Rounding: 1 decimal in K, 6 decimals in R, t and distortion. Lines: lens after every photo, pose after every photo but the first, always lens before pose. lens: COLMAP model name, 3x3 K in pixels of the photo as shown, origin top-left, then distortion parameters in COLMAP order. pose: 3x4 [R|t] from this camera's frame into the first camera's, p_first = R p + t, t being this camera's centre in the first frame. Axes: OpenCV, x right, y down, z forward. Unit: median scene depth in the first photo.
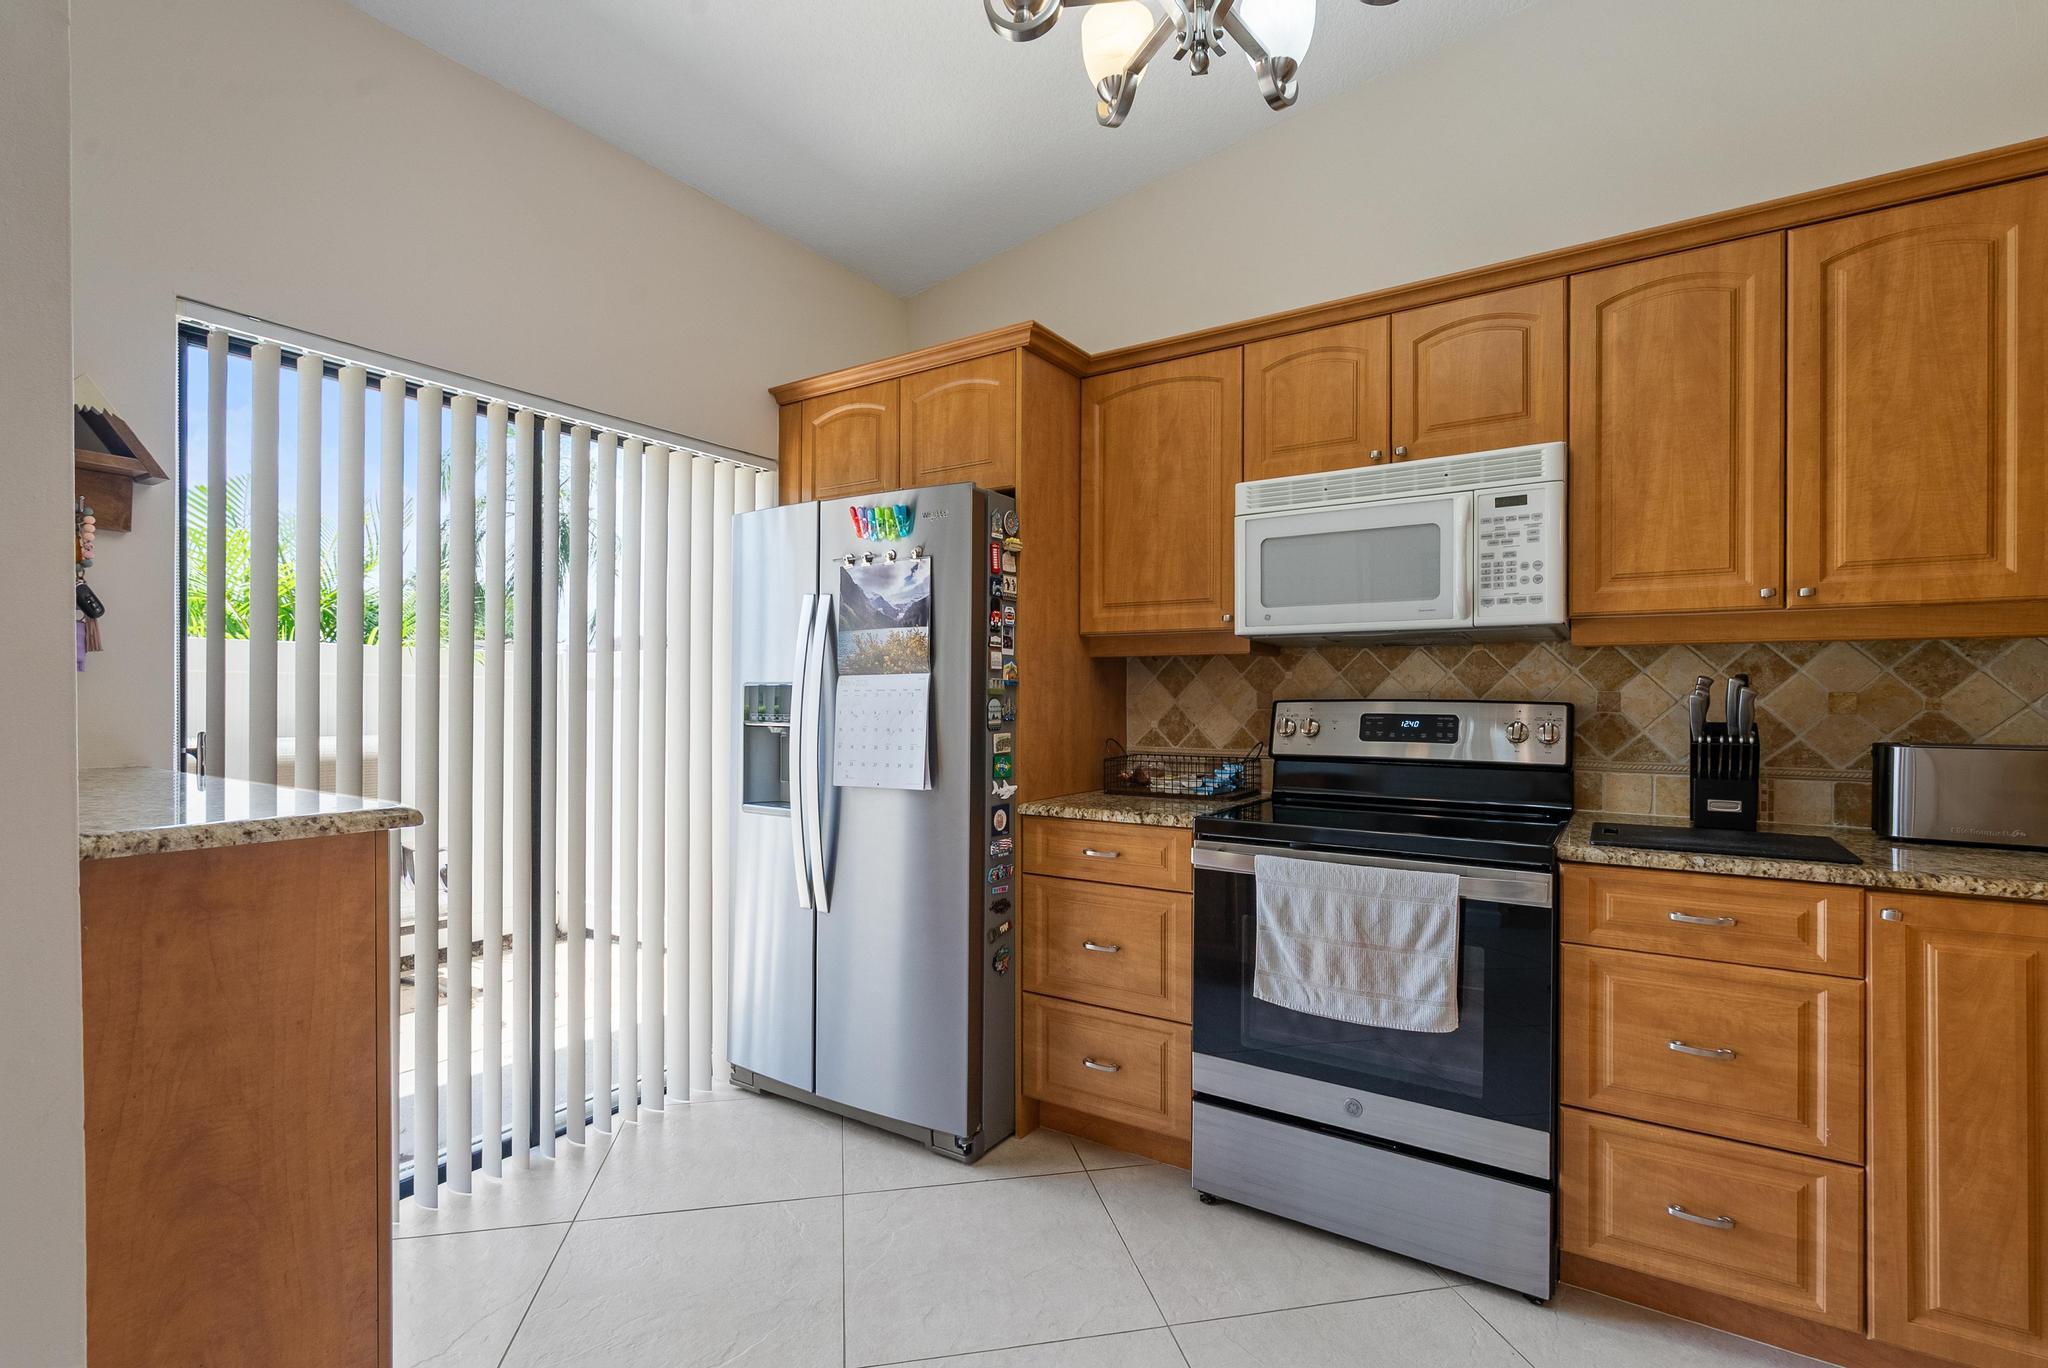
lens RADIAL K [[941.5, 0, 1029.1], [0, 941.5, 694.9], [0, 0, 1]] dist [-0.003409, 0.000997]
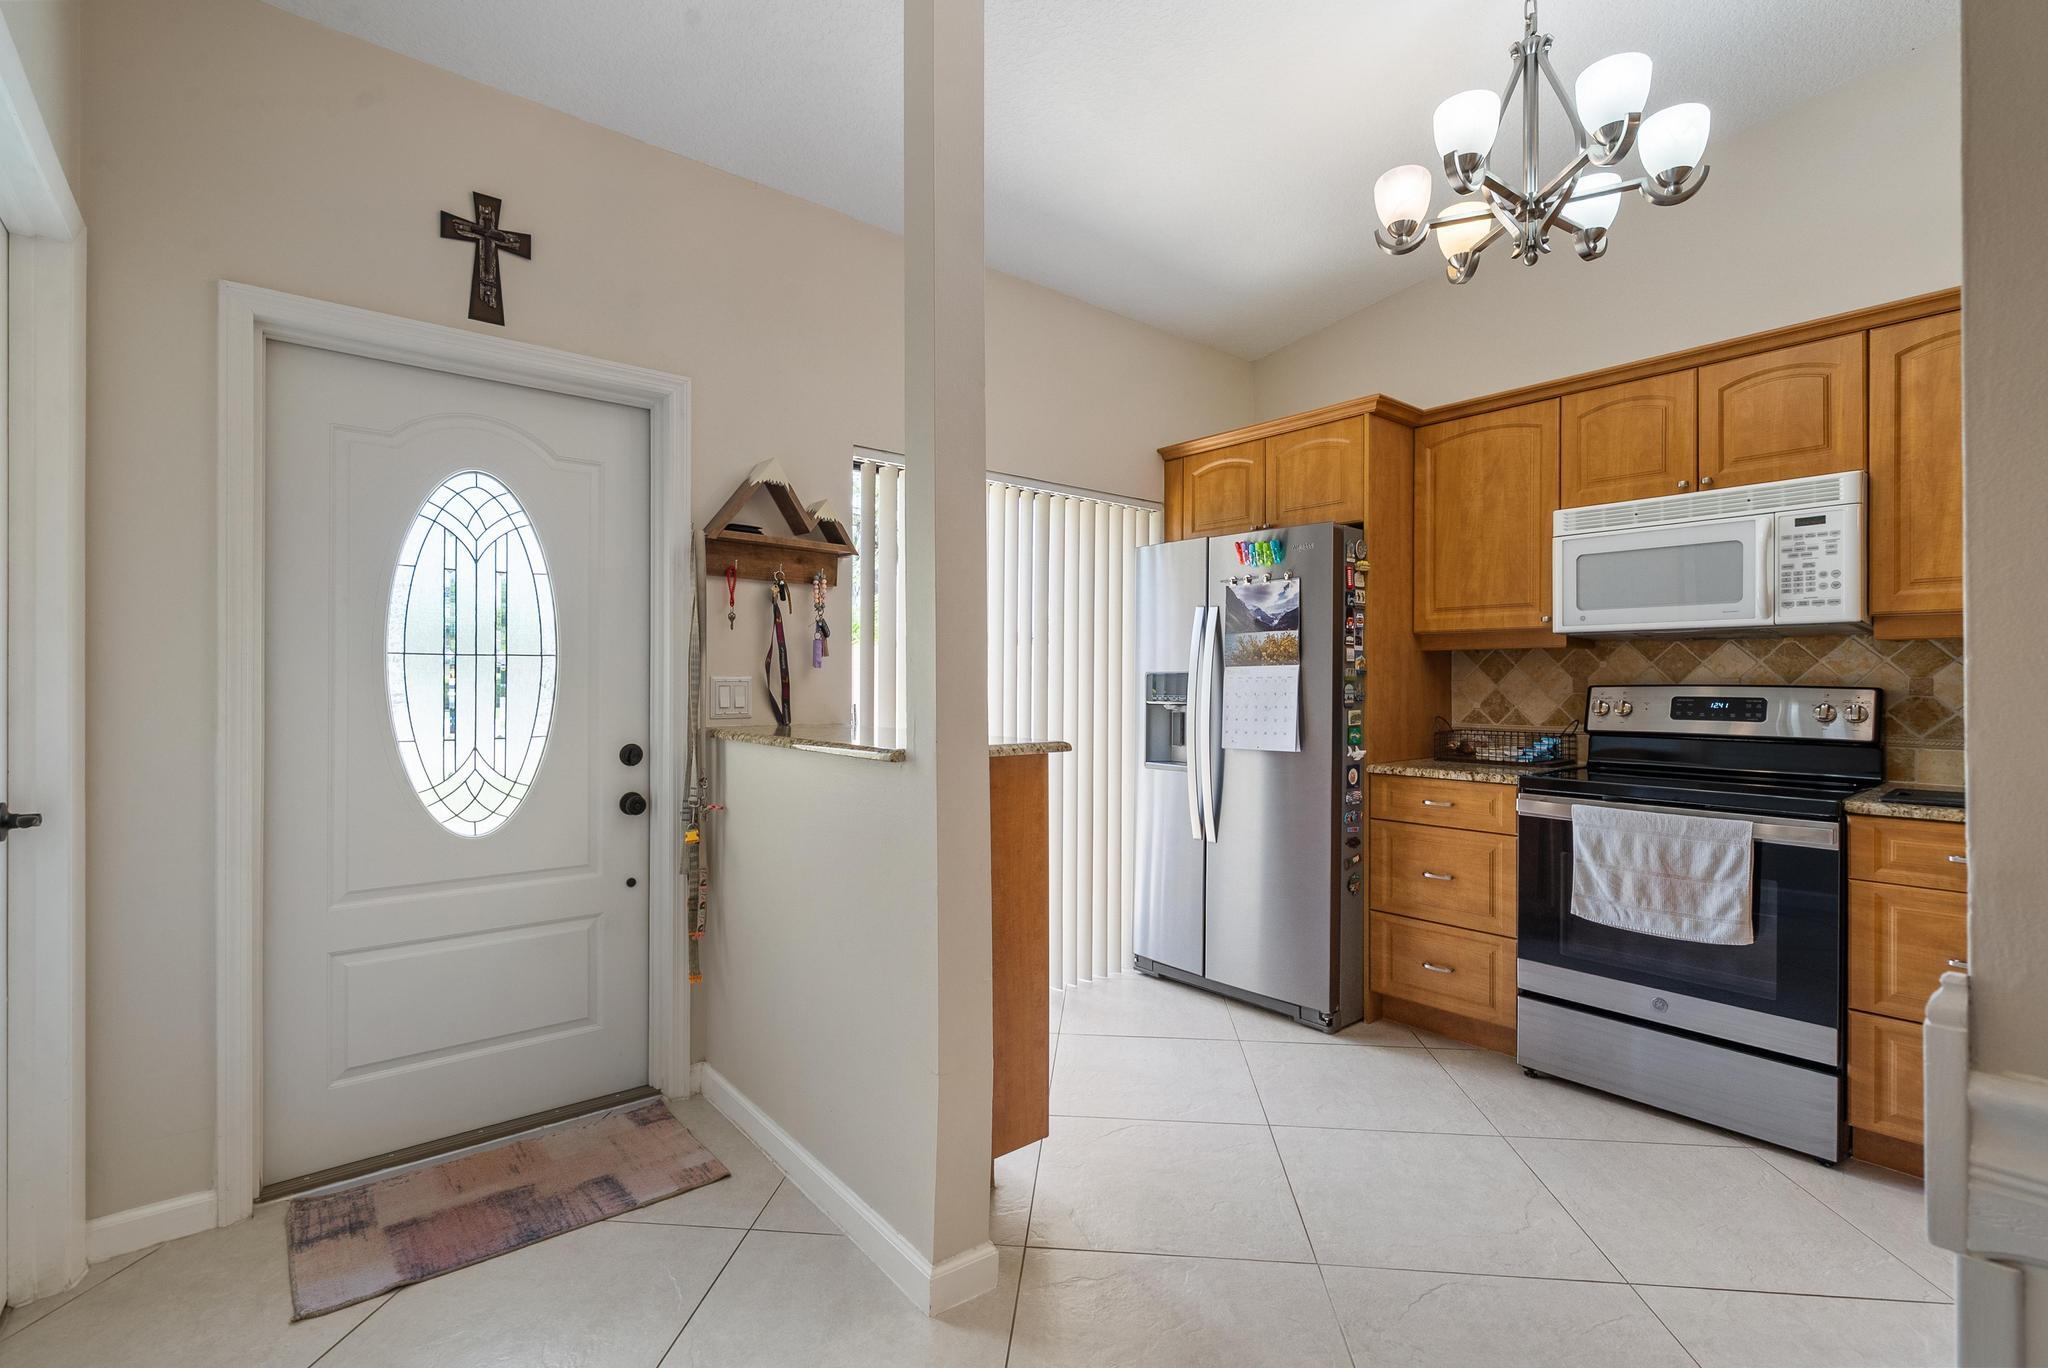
lens RADIAL K [[928.1, 0, 1027.2], [0, 928.1, 678.9], [0, 0, 1]] dist [-0.000211, 0.000739]
pose [[0.957382, -0.000745, -0.288822, -0.098535], [0.000193, 0.999998, -0.001941, -0.000453], [0.288823, 0.001802, 0.957381, -0.397444]]
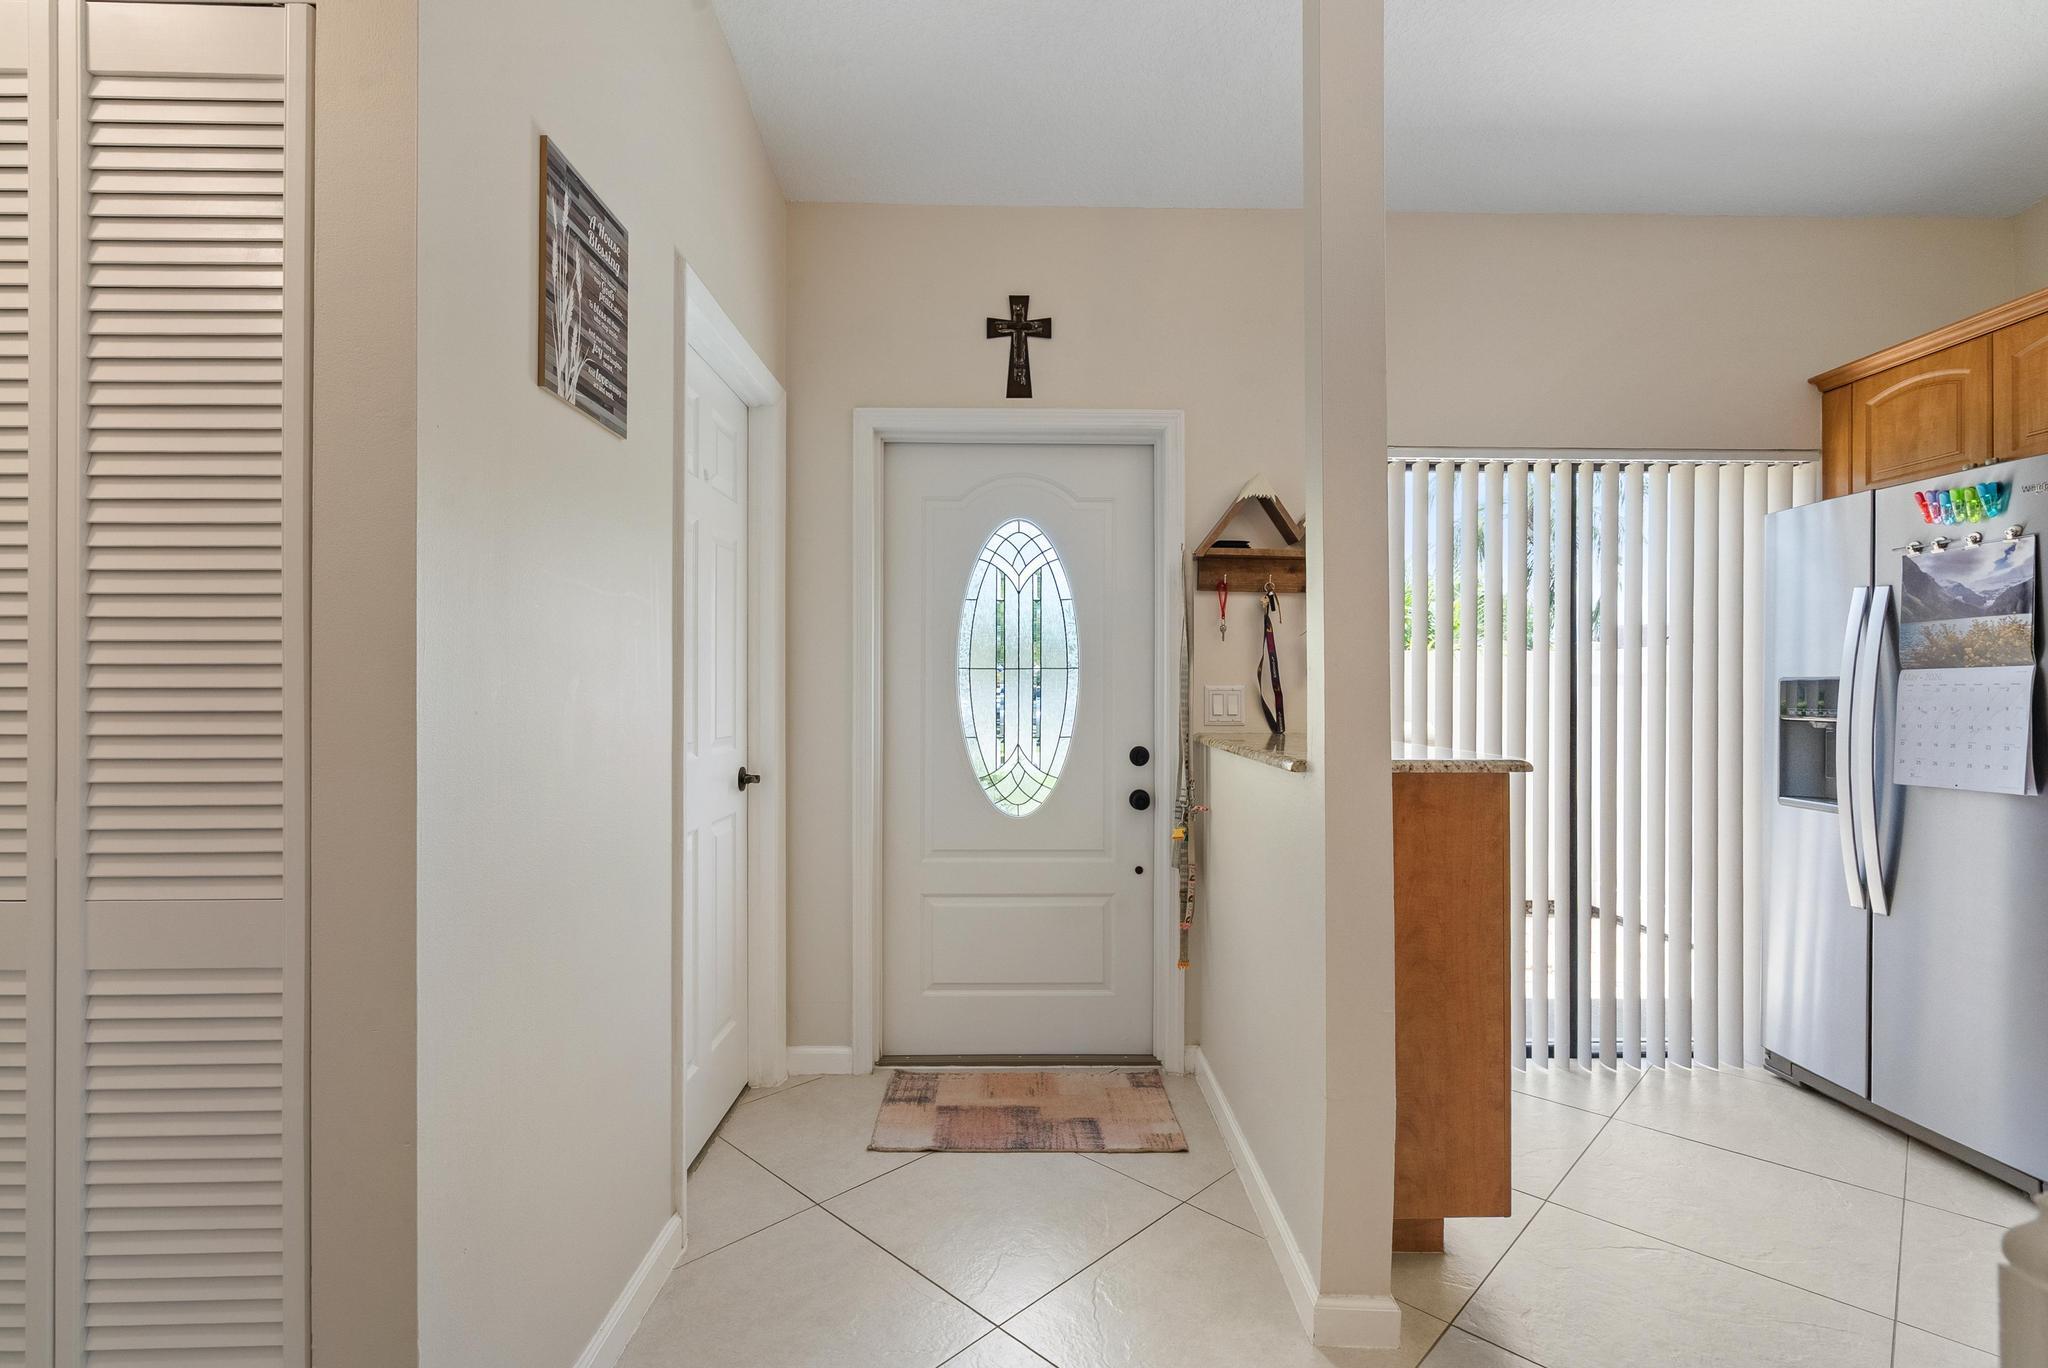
lens RADIAL K [[942.6, 0, 1026.0], [0, 942.6, 686.3], [0, 0, 1]] dist [-0.003178, 0.000209]
pose [[0.566802, -0.003617, -0.823846, 0.090400], [0.000378, 0.999991, -0.004131, 0.000145], [0.823854, 0.002030, 0.566798, -0.306784]]
